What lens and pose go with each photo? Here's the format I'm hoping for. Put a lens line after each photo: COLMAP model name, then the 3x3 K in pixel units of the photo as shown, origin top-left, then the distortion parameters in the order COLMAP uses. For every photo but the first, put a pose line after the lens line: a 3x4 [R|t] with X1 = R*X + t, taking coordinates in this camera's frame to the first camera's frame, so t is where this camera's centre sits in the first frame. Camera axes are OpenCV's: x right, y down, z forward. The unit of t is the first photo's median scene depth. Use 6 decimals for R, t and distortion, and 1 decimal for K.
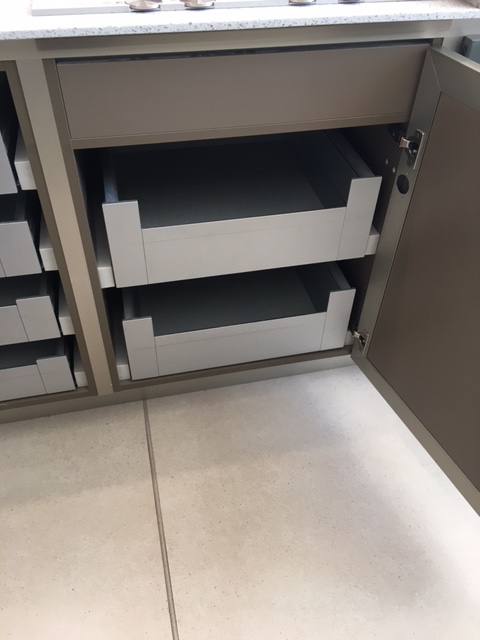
lens RADIAL K [[548.0, 0, 240.0], [0, 548.0, 320.0], [0, 0, 1]] dist [0.103965, -0.151796]
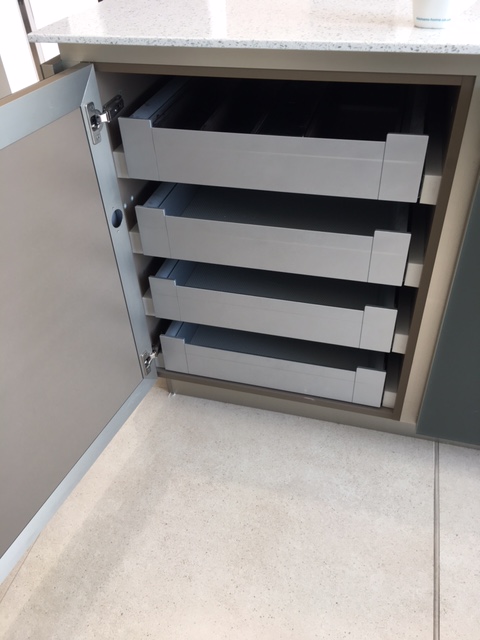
lens RADIAL K [[548.0, 0, 240.0], [0, 548.0, 320.0], [0, 0, 1]] dist [0.103965, -0.151796]
pose [[0.876394, 0.257959, -0.406682, -0.162616], [-0.282120, 0.959379, 0.000570, 0.047424], [0.390309, 0.114234, 0.913570, -0.020331]]
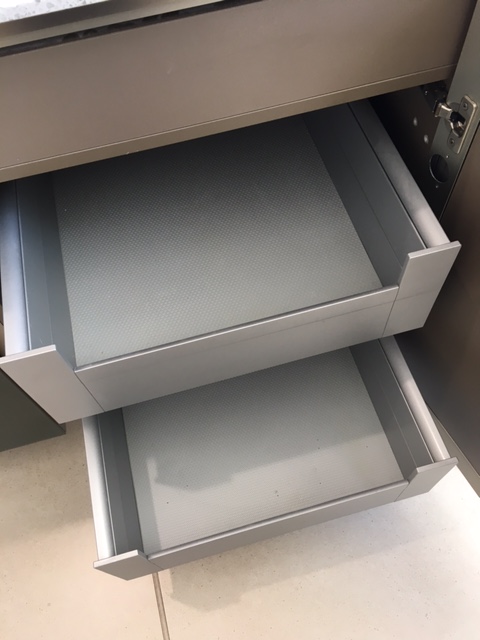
lens RADIAL K [[548.0, 0, 240.0], [0, 548.0, 320.0], [0, 0, 1]] dist [0.103965, -0.151796]
pose [[0.996069, -0.071328, -0.052519, 0.067801], [0.083262, 0.956271, 0.280380, -0.237112], [0.030224, -0.283651, 0.958451, 0.262741]]
